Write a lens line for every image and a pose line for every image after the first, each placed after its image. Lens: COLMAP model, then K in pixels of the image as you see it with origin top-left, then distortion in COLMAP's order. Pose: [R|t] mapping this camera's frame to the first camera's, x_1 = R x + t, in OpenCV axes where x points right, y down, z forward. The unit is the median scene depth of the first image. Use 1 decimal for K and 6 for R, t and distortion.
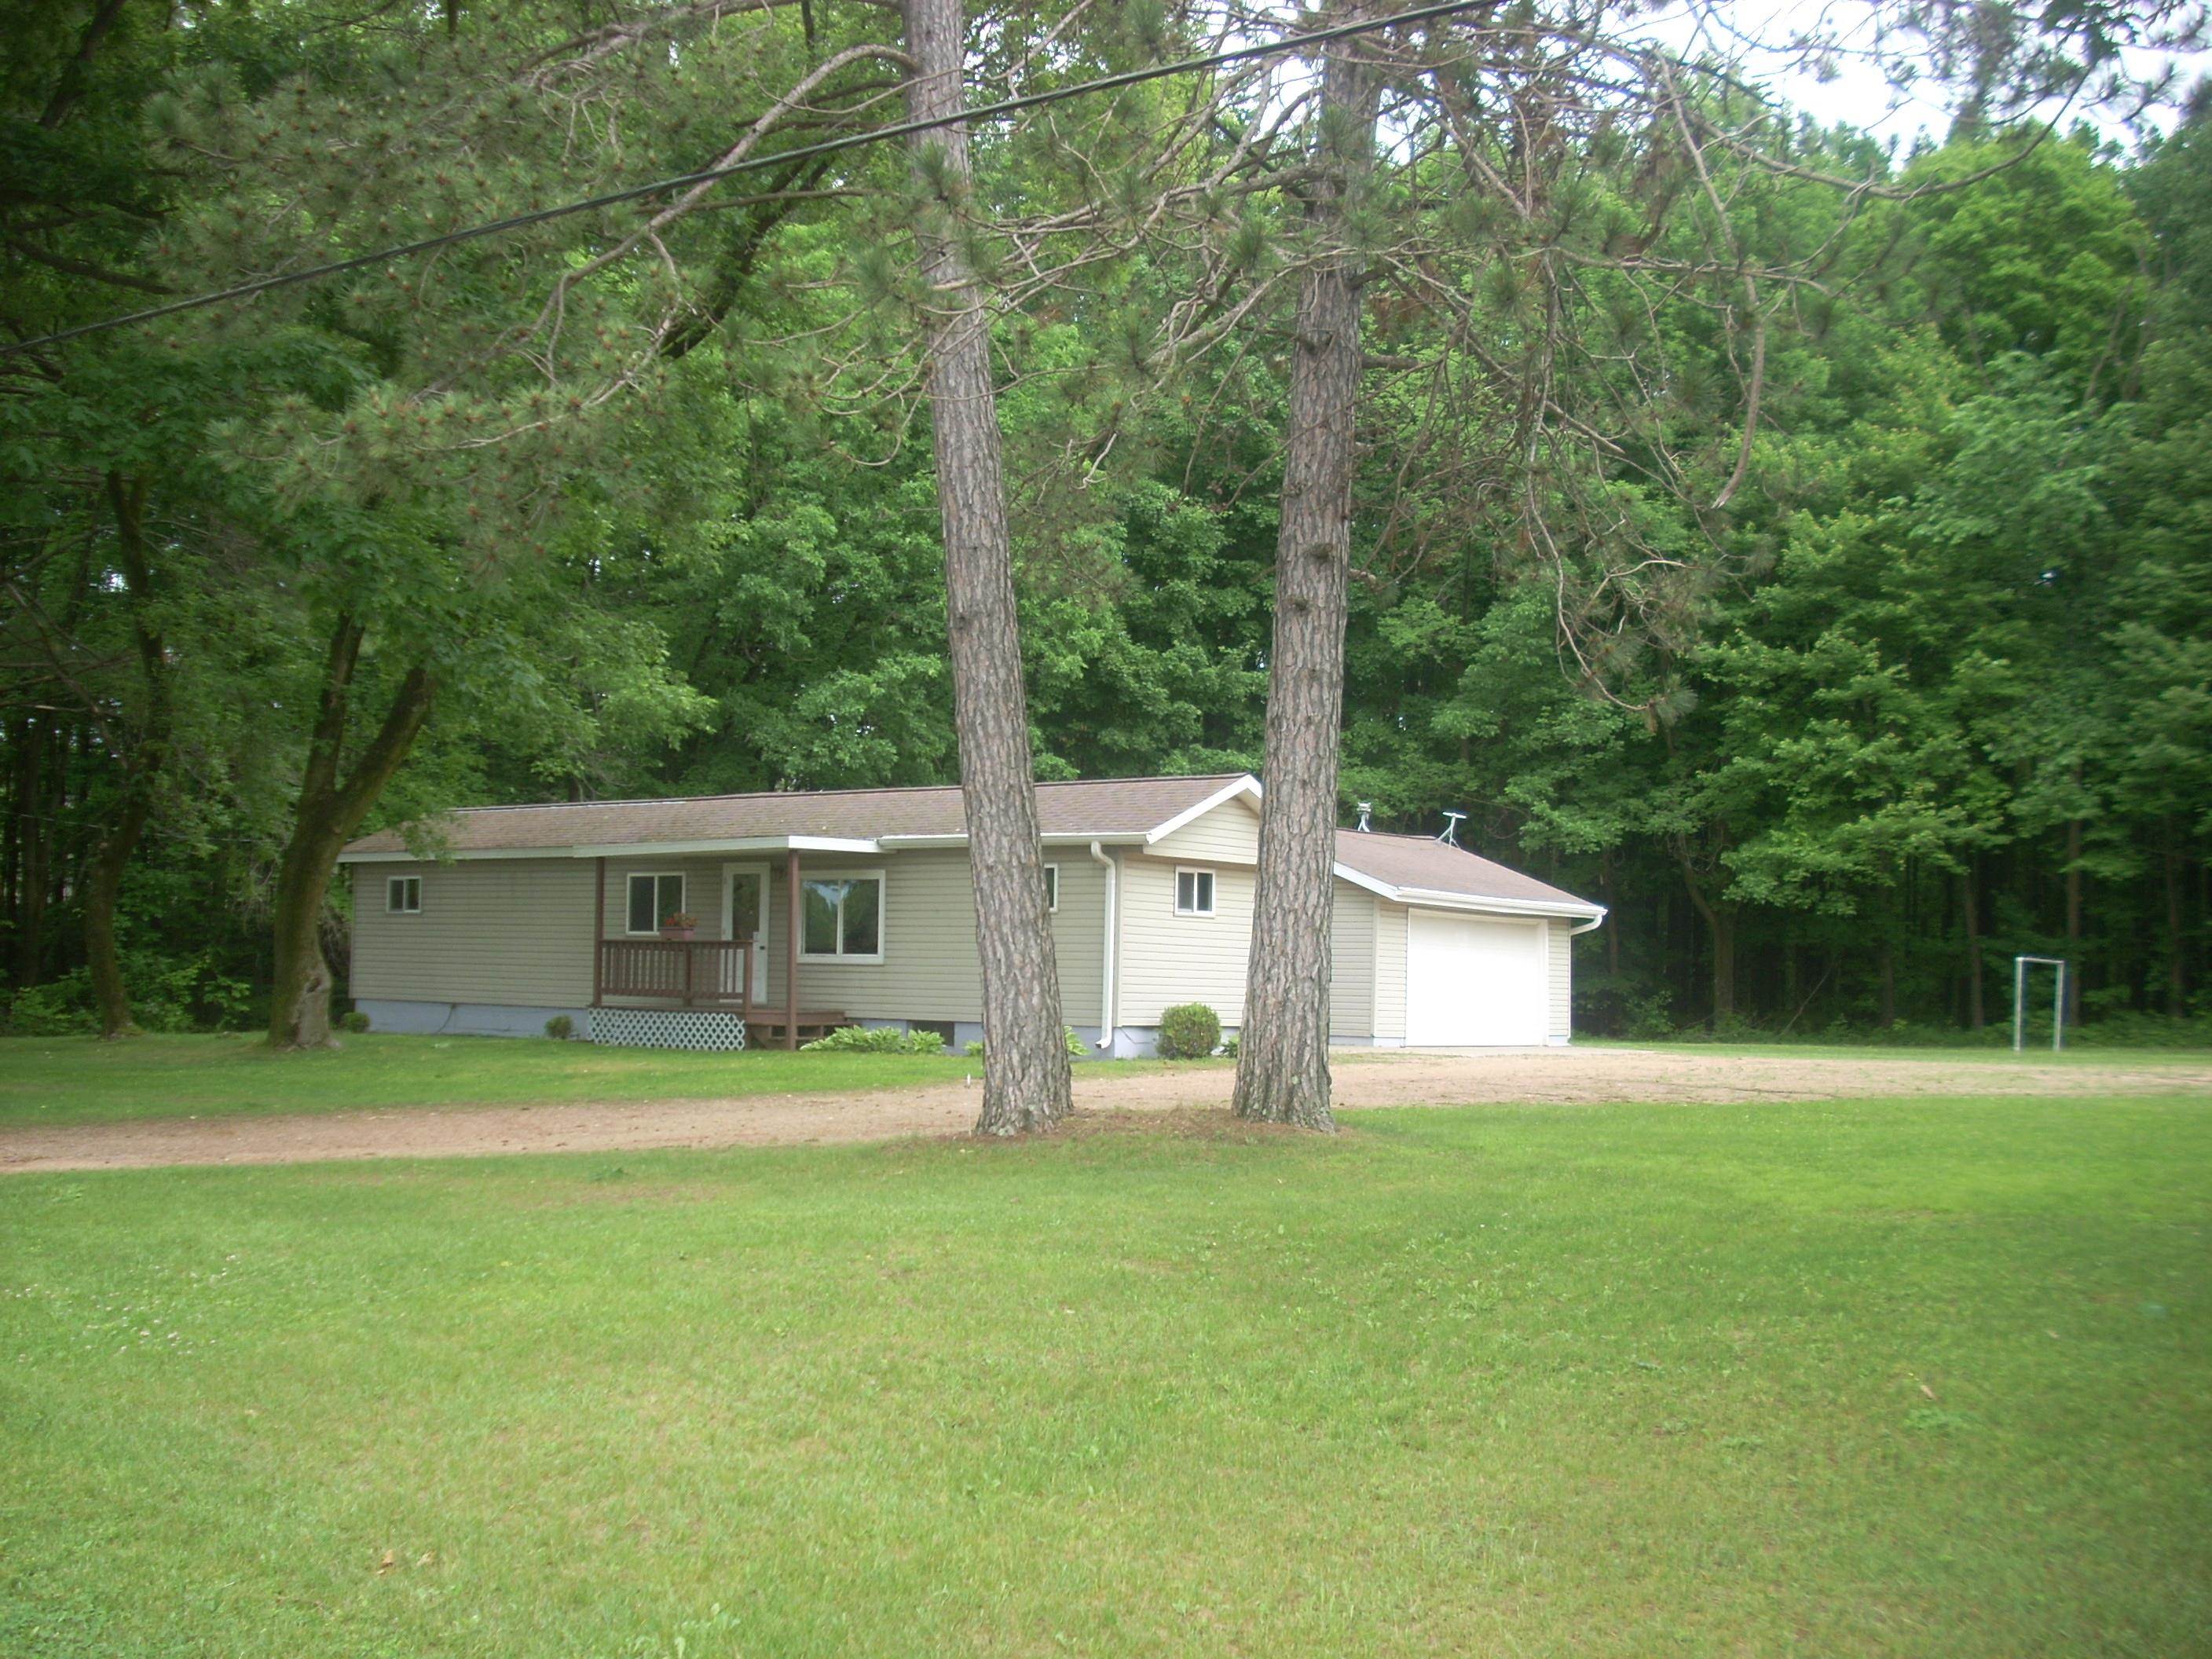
lens RADIAL K [[2375.5, 0, 1108.7], [0, 2375.5, 827.7], [0, 0, 1]] dist [-0.113665, 0.000000]
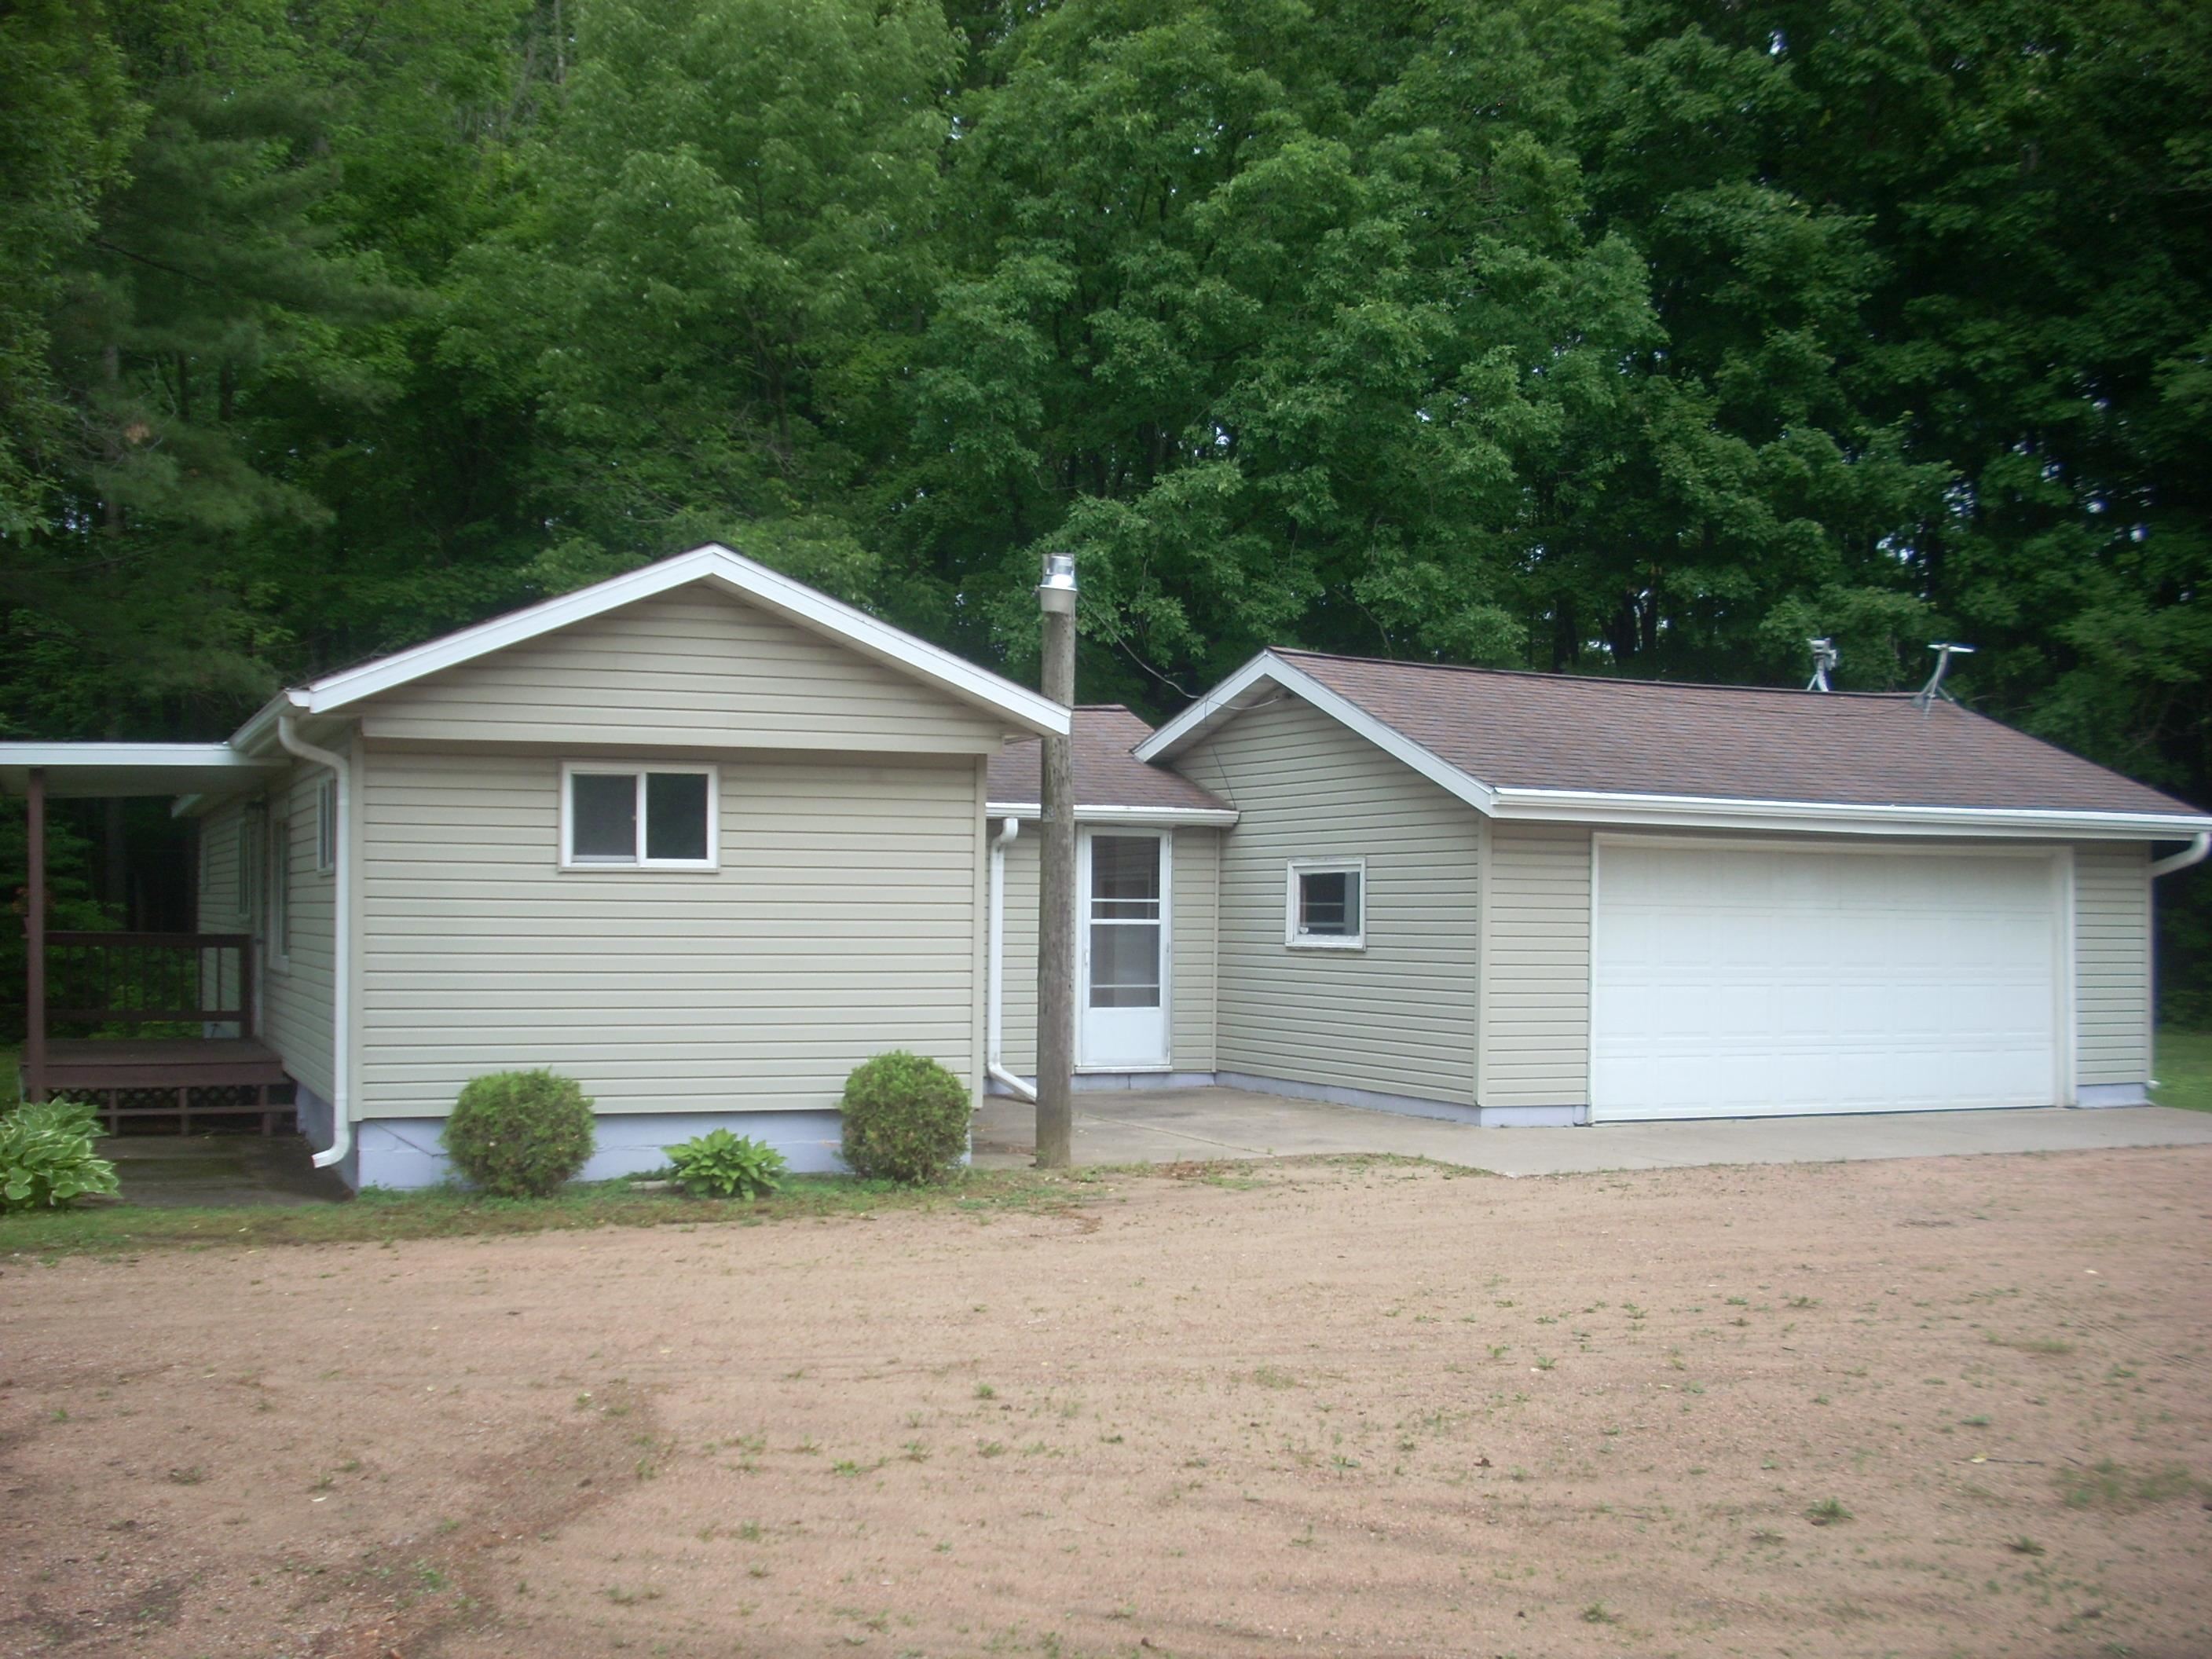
lens RADIAL K [[2375.5, 0, 1108.2], [0, 2375.5, 846.1], [0, 0, 1]] dist [-0.113665, 0.000000]
pose [[0.868232, -0.027306, -0.495406, 0.183433], [0.042928, 0.998874, 0.020179, 0.014926], [0.494297, -0.038787, 0.868427, 0.359013]]
